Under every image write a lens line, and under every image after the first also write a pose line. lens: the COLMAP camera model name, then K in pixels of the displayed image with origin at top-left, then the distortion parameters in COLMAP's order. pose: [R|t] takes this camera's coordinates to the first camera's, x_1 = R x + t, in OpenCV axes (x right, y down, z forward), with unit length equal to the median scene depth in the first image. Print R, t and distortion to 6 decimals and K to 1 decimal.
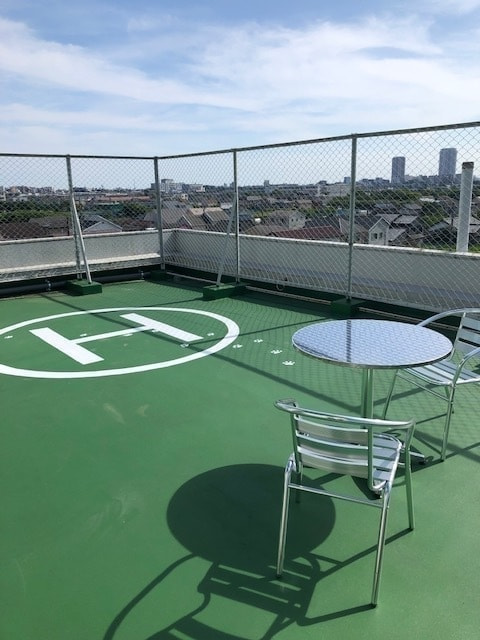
lens RADIAL K [[522.4, 0, 240.0], [0, 522.4, 320.0], [0, 0, 1]] dist [0.030561, -0.001987]
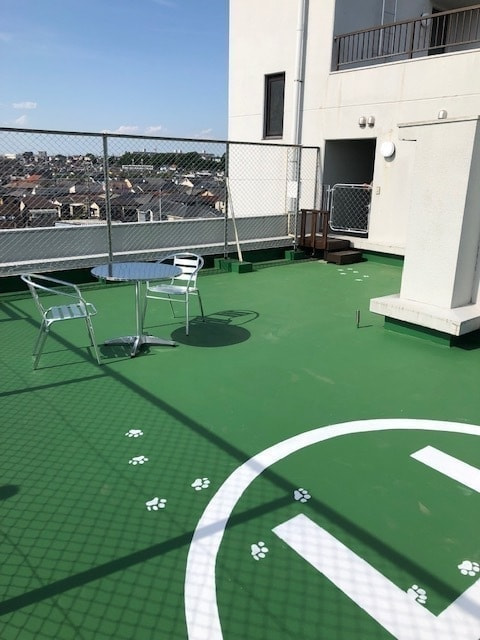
lens RADIAL K [[522.4, 0, 240.0], [0, 522.4, 320.0], [0, 0, 1]] dist [0.030561, -0.001987]
pose [[-0.999980, -0.001616, -0.006175, -0.028134], [-0.004526, 0.861663, 0.507460, -0.254009], [0.004501, 0.507478, -0.861653, 0.941160]]
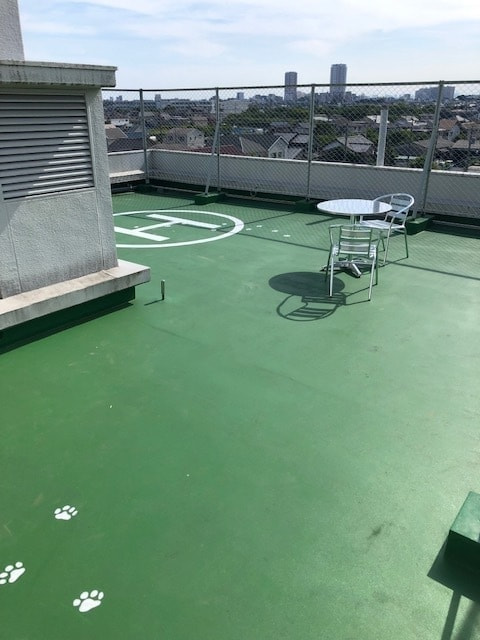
lens RADIAL K [[522.4, 0, 240.0], [0, 522.4, 320.0], [0, 0, 1]] dist [0.030561, -0.001987]
pose [[0.980952, -0.060114, 0.184715, -0.227425], [0.032823, 0.988532, 0.147401, 0.059958], [-0.191458, -0.138531, 0.971675, -0.374716]]
